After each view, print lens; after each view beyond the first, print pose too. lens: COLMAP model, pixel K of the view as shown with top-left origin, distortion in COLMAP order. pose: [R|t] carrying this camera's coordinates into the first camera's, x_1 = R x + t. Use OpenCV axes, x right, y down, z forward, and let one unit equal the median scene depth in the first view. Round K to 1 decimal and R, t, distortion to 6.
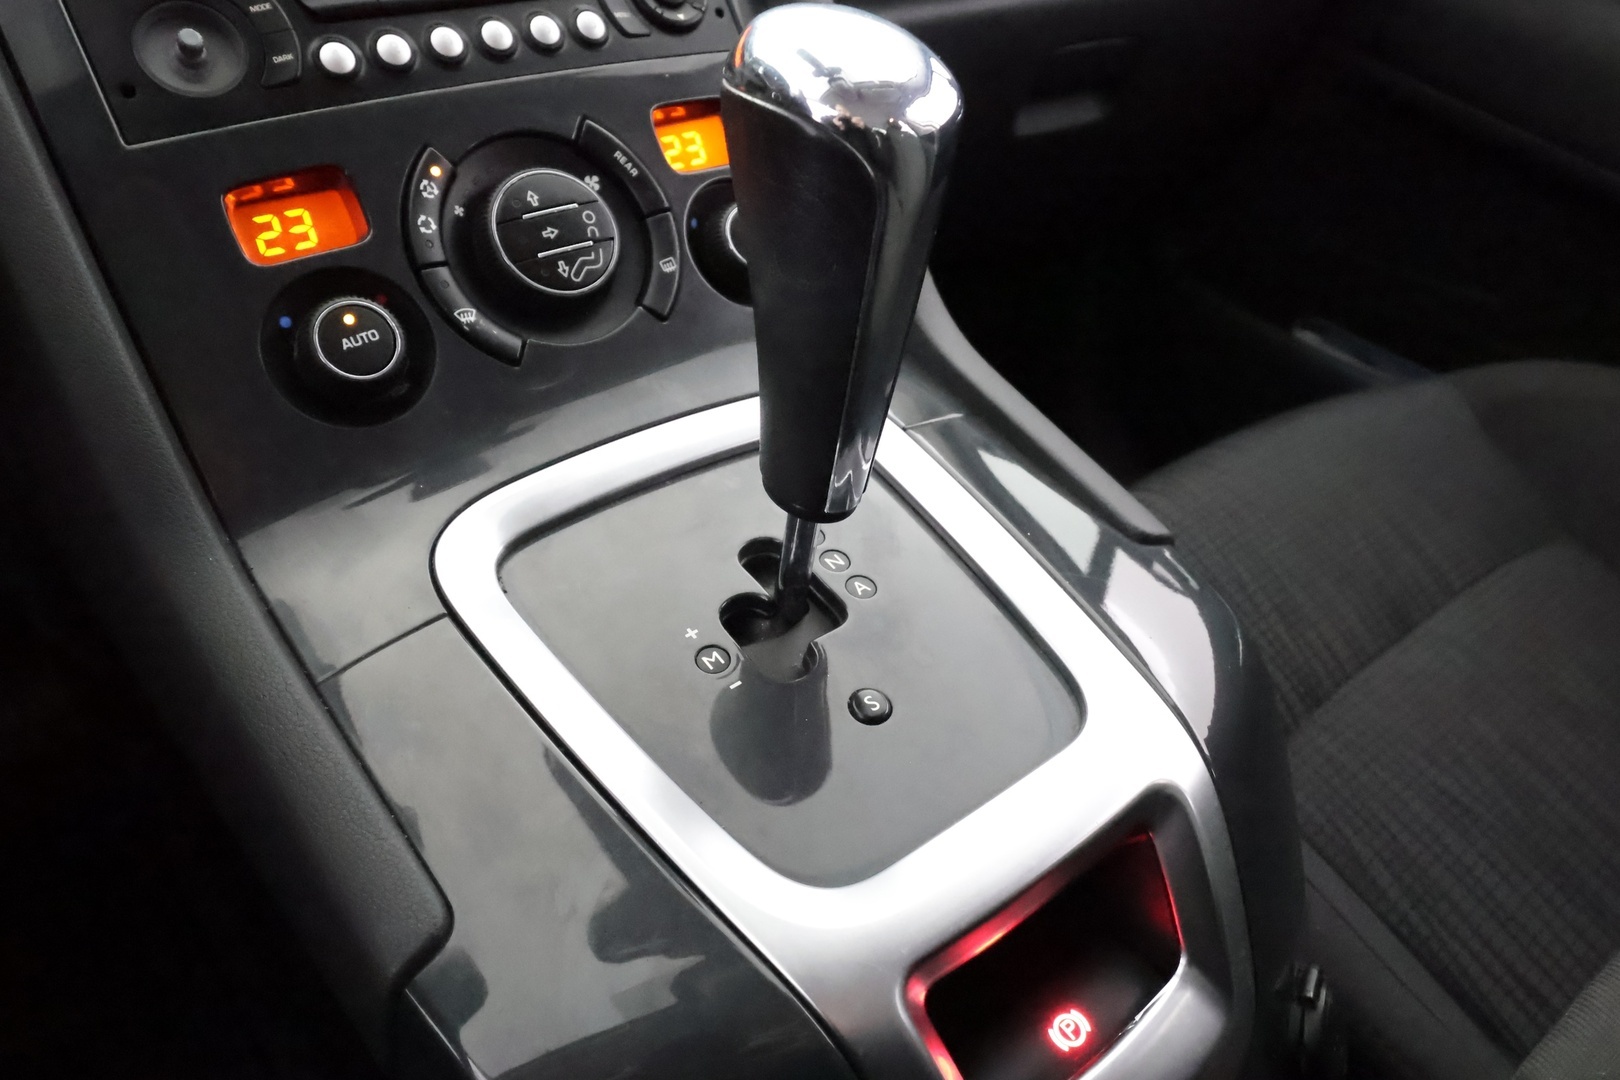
lens RADIAL K [[1085.7, 0, 809.4], [0, 1085.7, 542.9], [0, 0, 1]] dist [-0.002270, 0.001597]
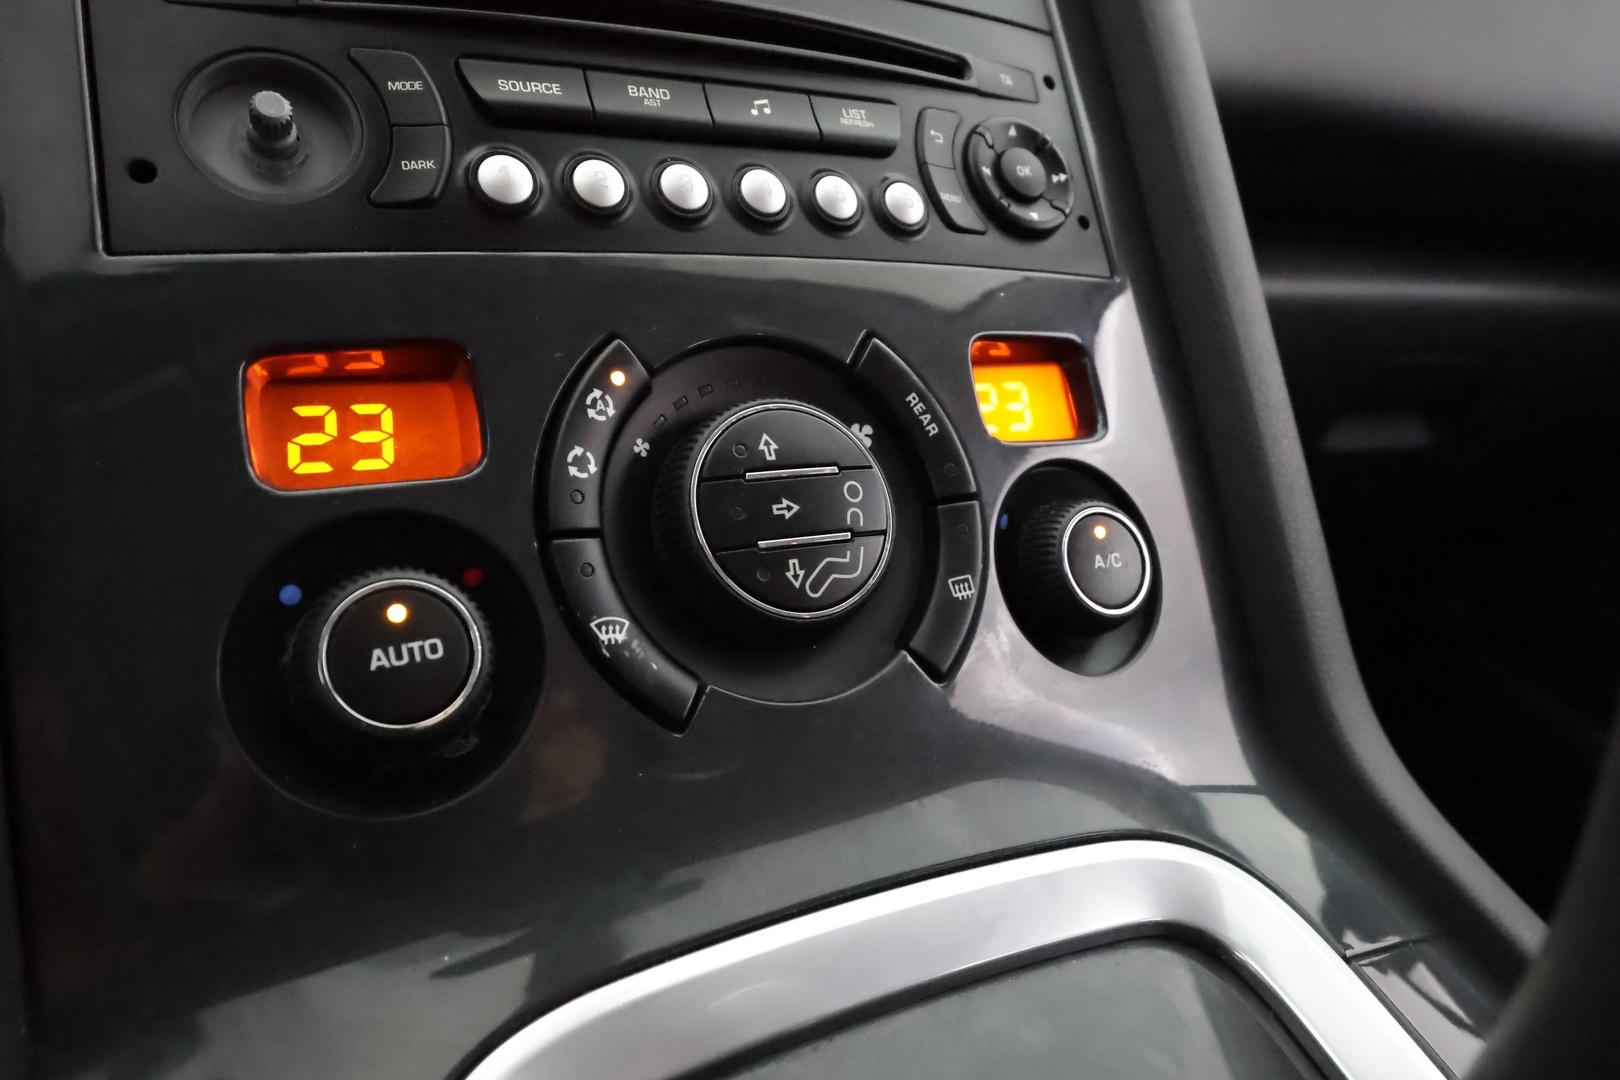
lens RADIAL K [[1086.1, 0, 810.0], [0, 1086.1, 540.0], [0, 0, 1]] dist [-0.012795, 0.006272]
pose [[0.977213, 0.168579, -0.128979, -0.150857], [-0.192830, 0.959046, -0.207479, -0.154892], [0.088720, 0.227622, 0.969699, 0.453939]]
